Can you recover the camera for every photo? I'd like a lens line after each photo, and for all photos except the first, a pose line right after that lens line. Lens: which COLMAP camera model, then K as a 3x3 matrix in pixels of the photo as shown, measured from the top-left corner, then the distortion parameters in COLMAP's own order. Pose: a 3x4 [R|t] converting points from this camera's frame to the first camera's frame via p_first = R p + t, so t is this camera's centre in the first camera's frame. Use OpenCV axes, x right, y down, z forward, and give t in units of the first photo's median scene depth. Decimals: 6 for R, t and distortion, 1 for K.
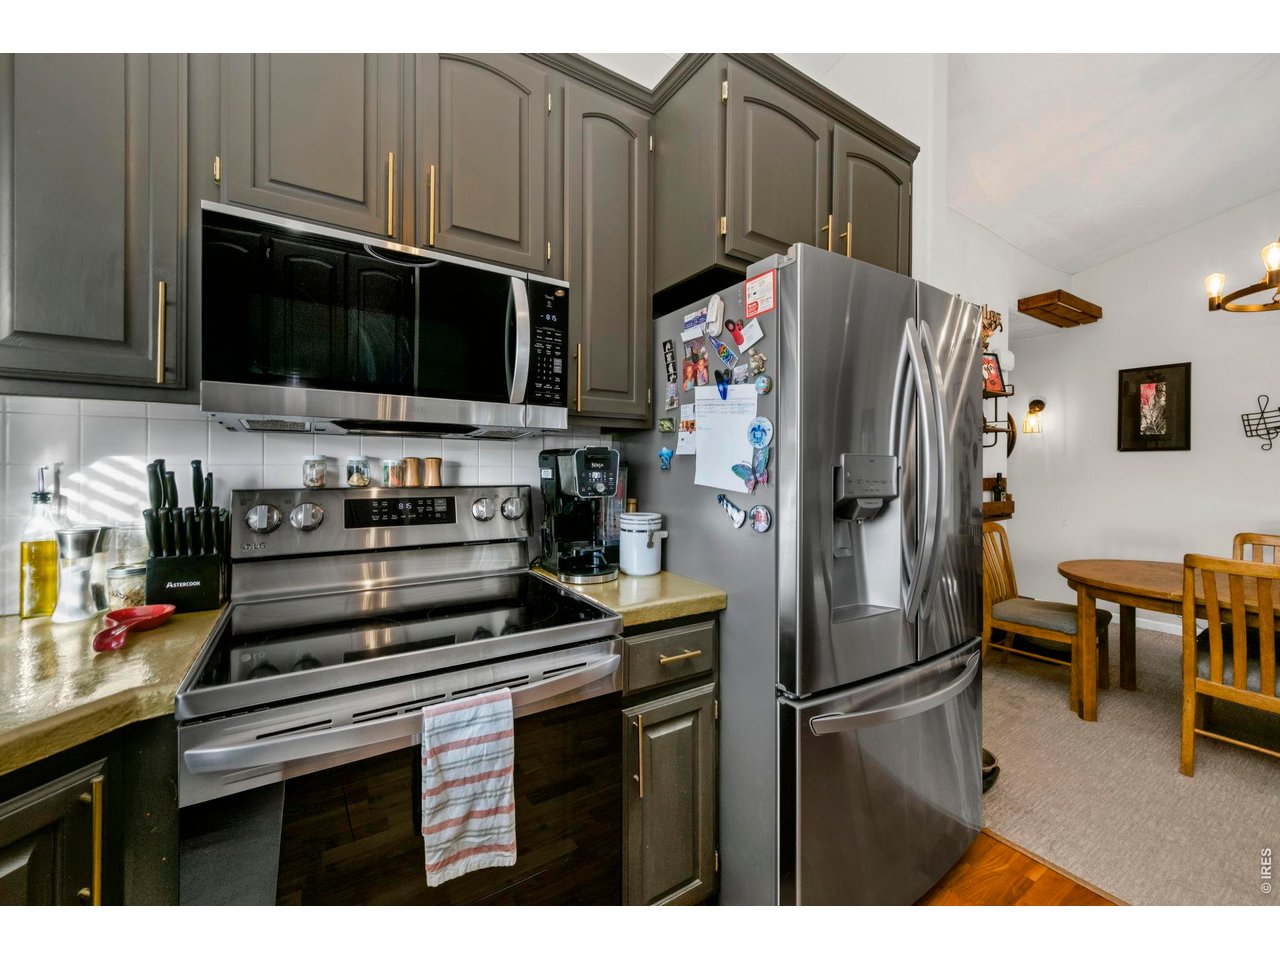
lens RADIAL K [[496.5, 0, 640.5], [0, 496.5, 468.2], [0, 0, 1]] dist [0.002141, 0.000046]
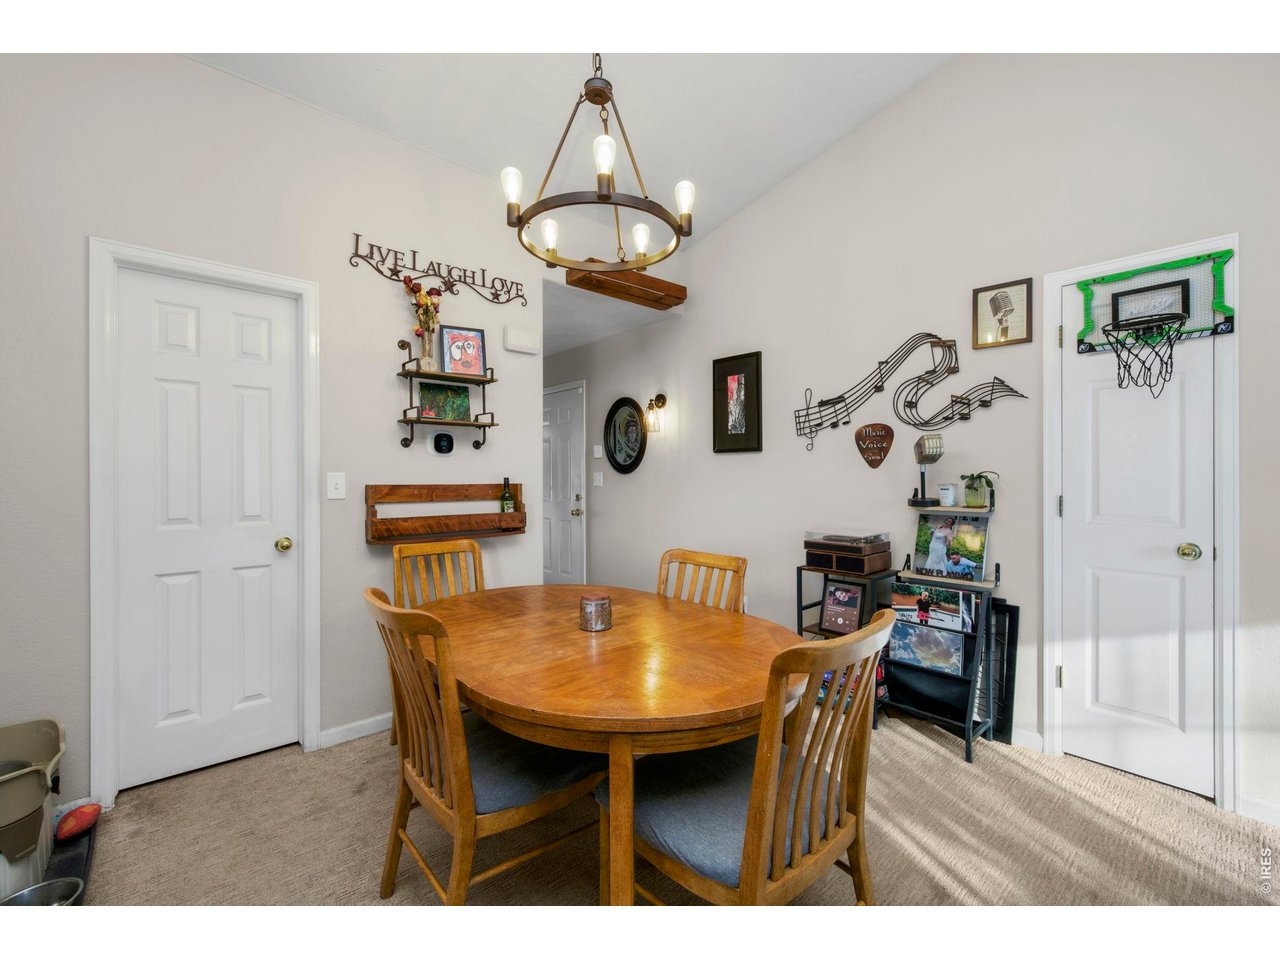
lens RADIAL K [[538.2, 0, 641.3], [0, 538.2, 472.5], [0, 0, 1]] dist [-0.003089, 0.000979]
pose [[0.987650, -0.003797, 0.156629, 0.742643], [0.004622, 0.999977, -0.004904, 0.005276], [-0.156607, 0.005568, 0.987645, 0.092462]]
